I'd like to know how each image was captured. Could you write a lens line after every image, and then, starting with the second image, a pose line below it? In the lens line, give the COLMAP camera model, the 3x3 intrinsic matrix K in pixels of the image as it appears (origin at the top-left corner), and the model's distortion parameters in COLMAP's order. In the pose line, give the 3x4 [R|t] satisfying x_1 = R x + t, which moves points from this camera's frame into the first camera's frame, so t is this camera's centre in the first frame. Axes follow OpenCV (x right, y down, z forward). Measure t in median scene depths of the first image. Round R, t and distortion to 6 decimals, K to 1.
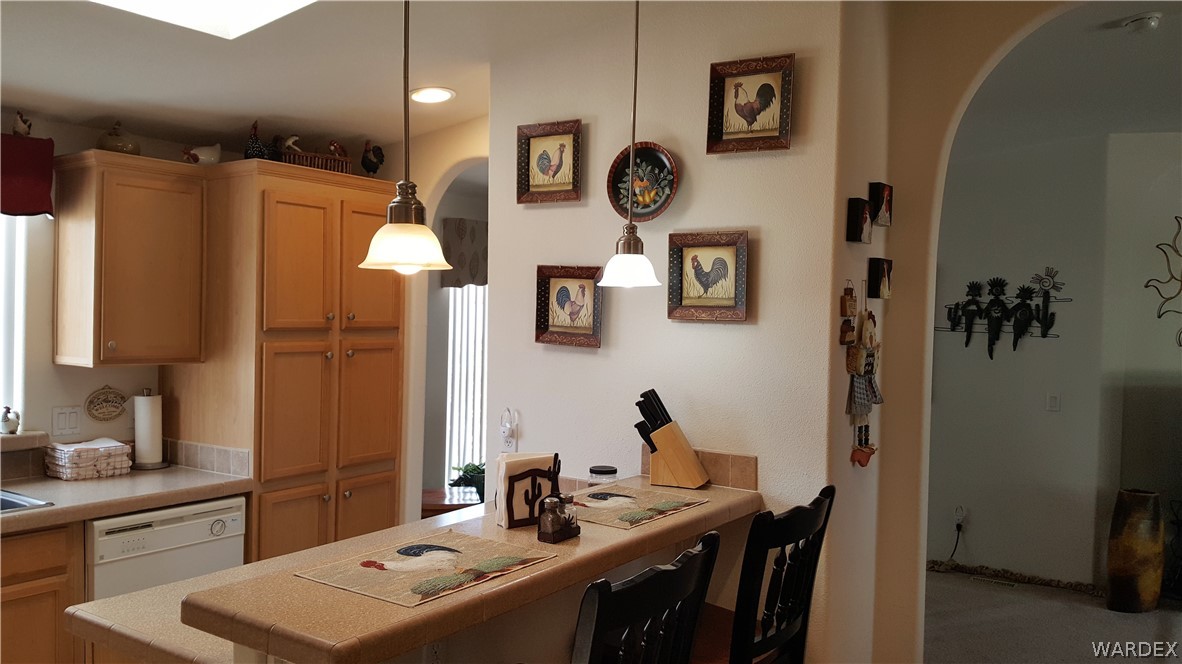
lens RADIAL K [[894.2, 0, 585.8], [0, 894.2, 339.1], [0, 0, 1]] dist [0.187791, -0.385285]
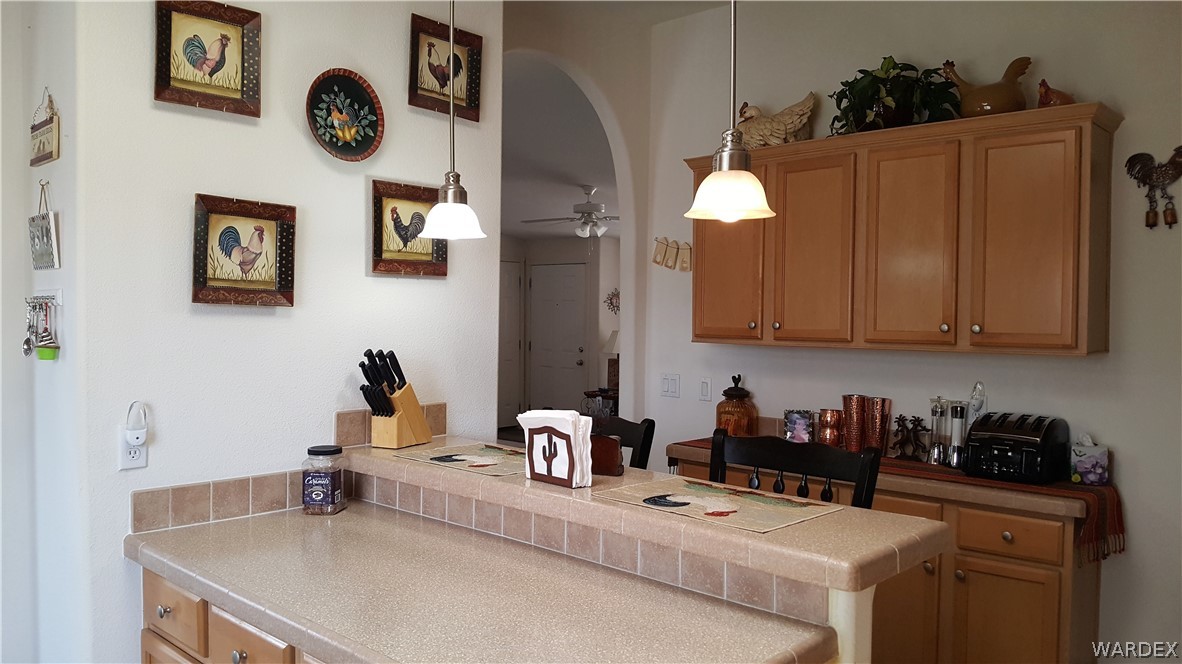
lens RADIAL K [[861.6, 0, 576.9], [0, 861.6, 344.9], [0, 0, 1]] dist [0.182041, -0.387243]
pose [[0.197832, -0.053888, 0.978754, -0.736439], [0.033081, 0.998286, 0.048276, 0.015103], [-0.979678, 0.022828, 0.199276, 0.608879]]
